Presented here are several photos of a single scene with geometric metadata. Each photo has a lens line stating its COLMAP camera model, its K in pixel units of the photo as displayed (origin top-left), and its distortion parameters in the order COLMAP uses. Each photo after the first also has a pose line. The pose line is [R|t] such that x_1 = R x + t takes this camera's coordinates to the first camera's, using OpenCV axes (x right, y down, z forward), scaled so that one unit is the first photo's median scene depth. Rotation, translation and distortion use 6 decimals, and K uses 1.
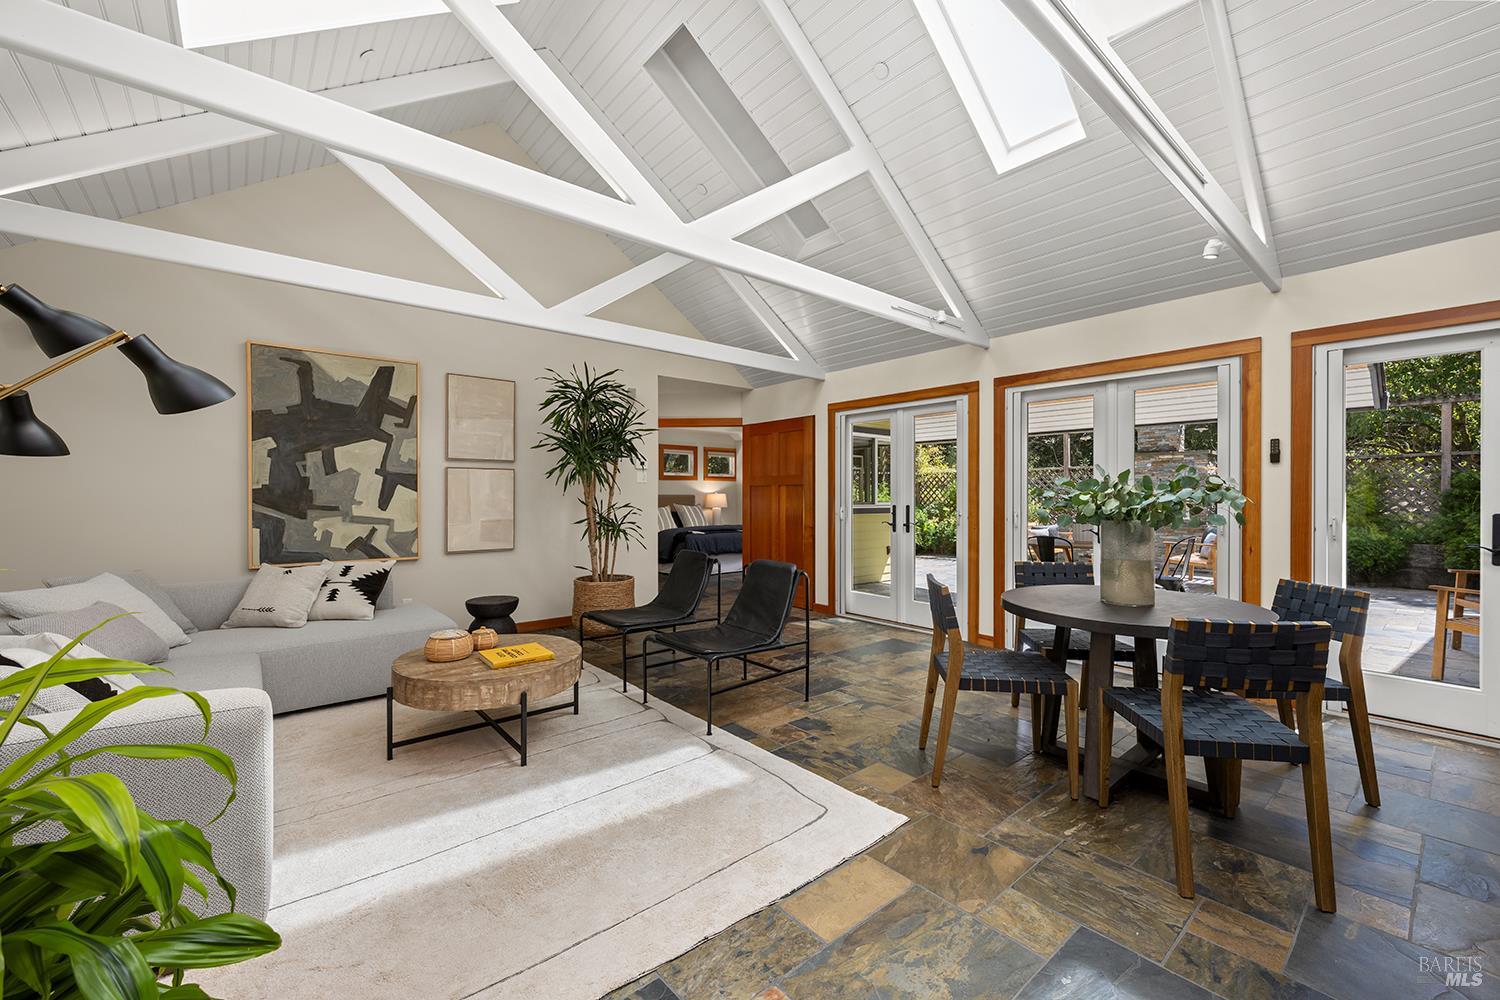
lens RADIAL K [[600.3, 0, 746.7], [0, 600.3, 495.3], [0, 0, 1]] dist [0.002917, 0.000205]
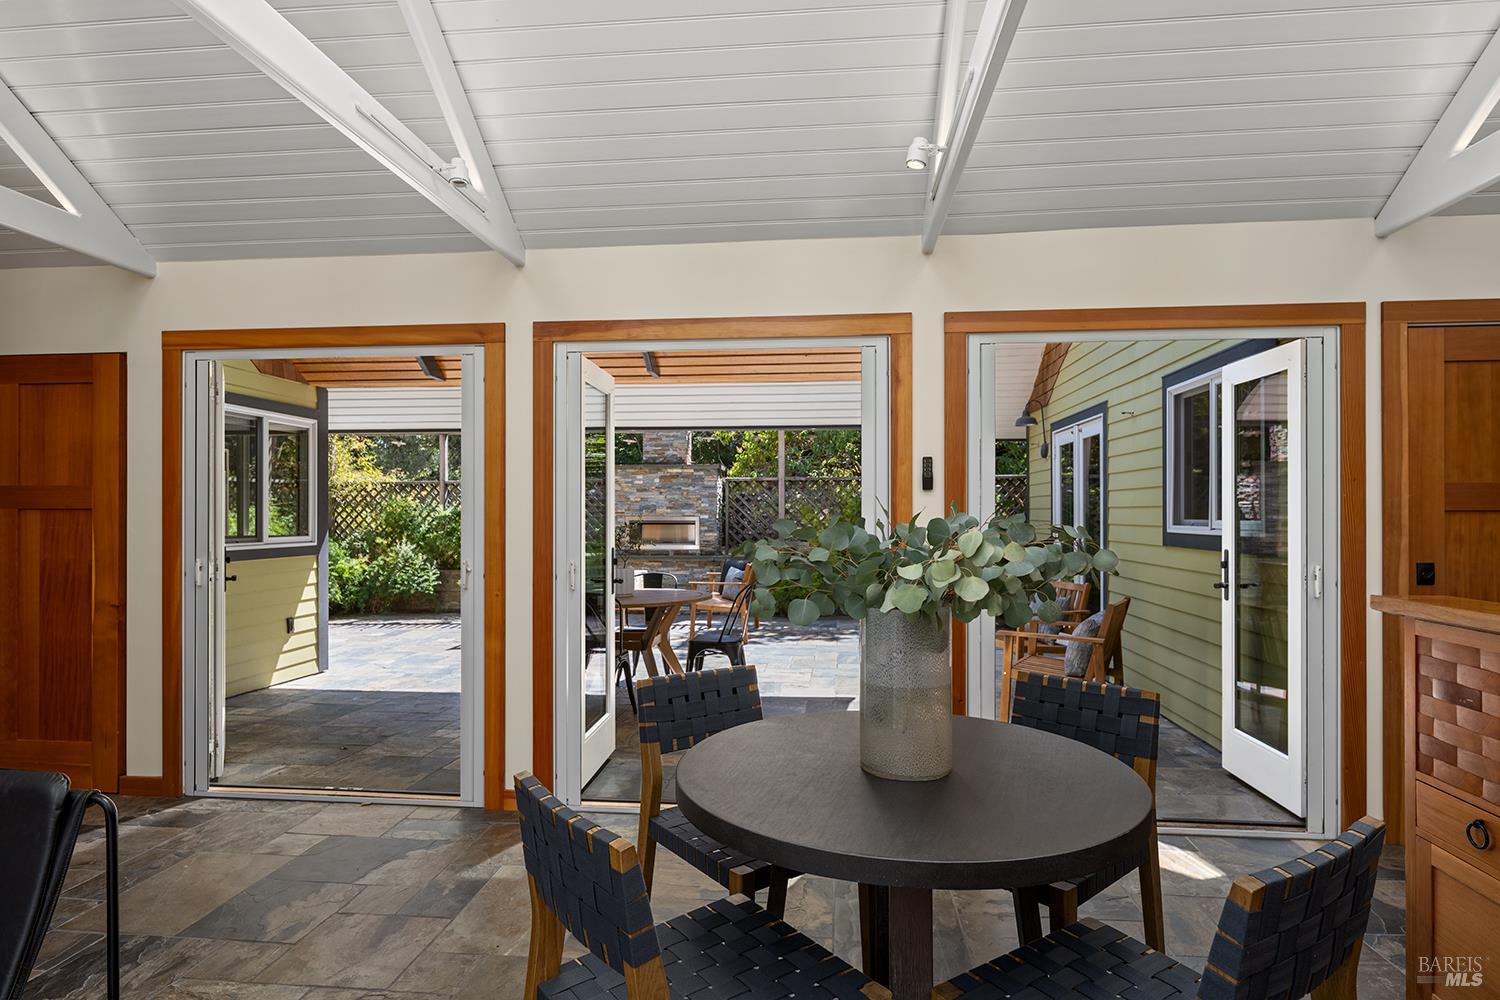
lens RADIAL K [[830.6, 0, 749.0], [0, 830.6, 511.1], [0, 0, 1]] dist [0.002148, 0.002007]
pose [[0.722082, -0.000231, 0.691808, 0.026089], [0.001247, 0.999999, -0.000967, -0.019873], [-0.691807, 0.001561, 0.722081, 0.303119]]
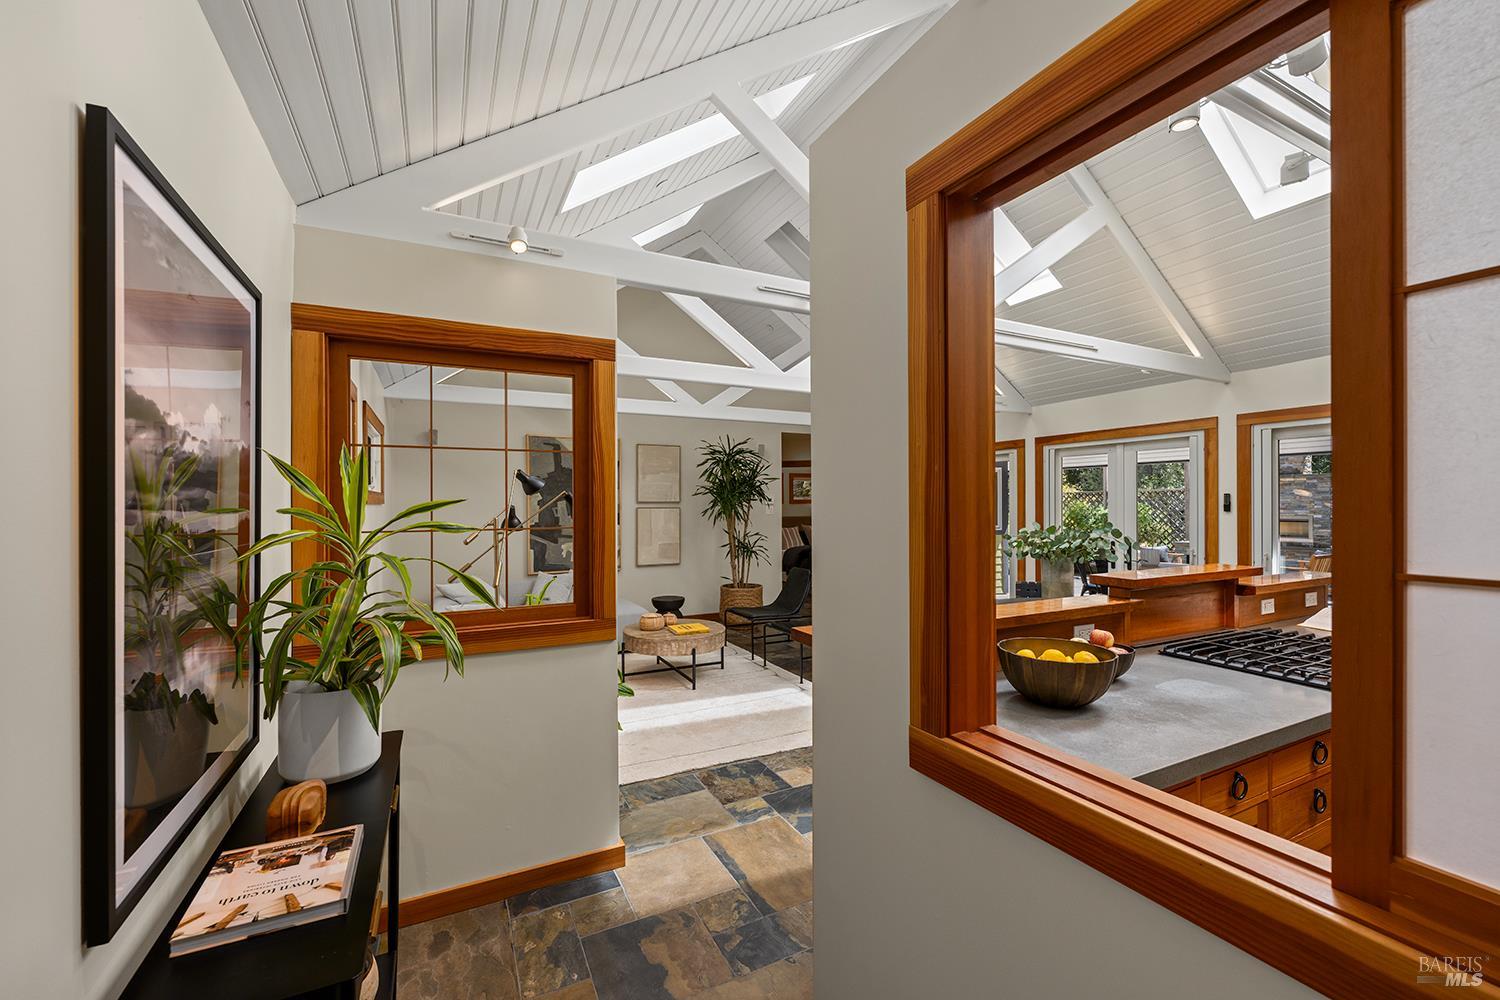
lens RADIAL K [[600.3, 0, 754.5], [0, 600.3, 504.8], [0, 0, 1]] dist [0.002917, 0.000205]
pose [[0.975417, -0.004711, -0.220318, 0.105775], [0.004317, 0.999988, -0.002271, -0.049429], [0.220326, 0.001264, 0.975426, -0.372624]]
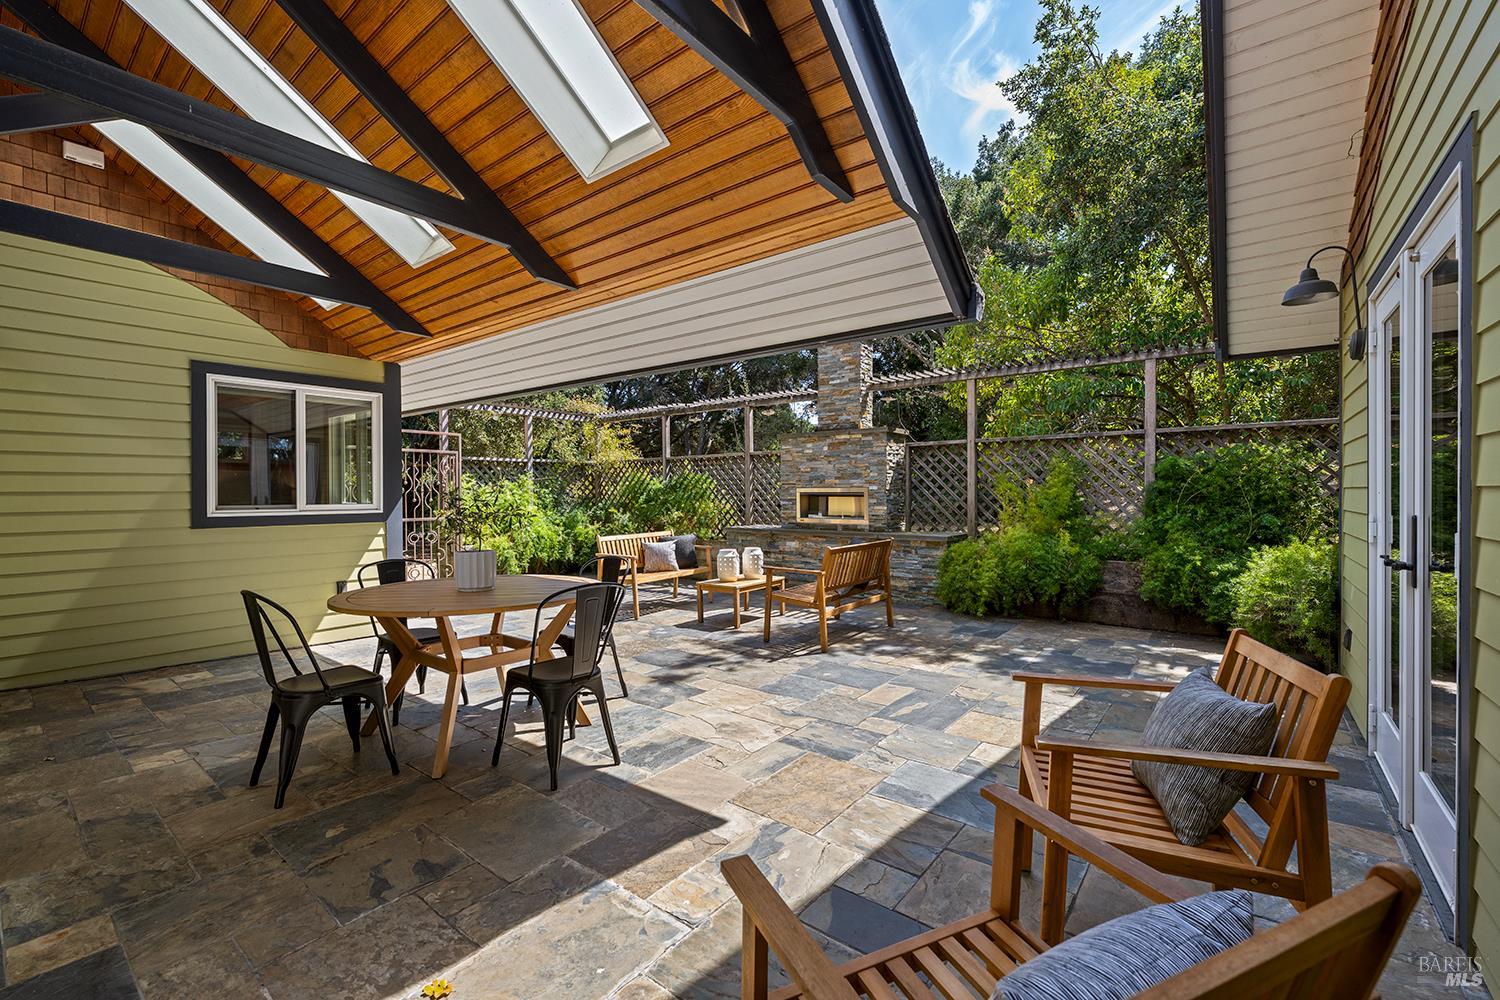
lens RADIAL K [[639.0, 0, 721.8], [0, 639.0, 489.8], [0, 0, 1]] dist [0.000683, -0.000186]
pose [[0.980898, -0.003327, 0.194496, 0.860674], [0.003724, 0.999992, -0.001675, -0.000217], [-0.194489, 0.002368, 0.980902, 0.598253]]
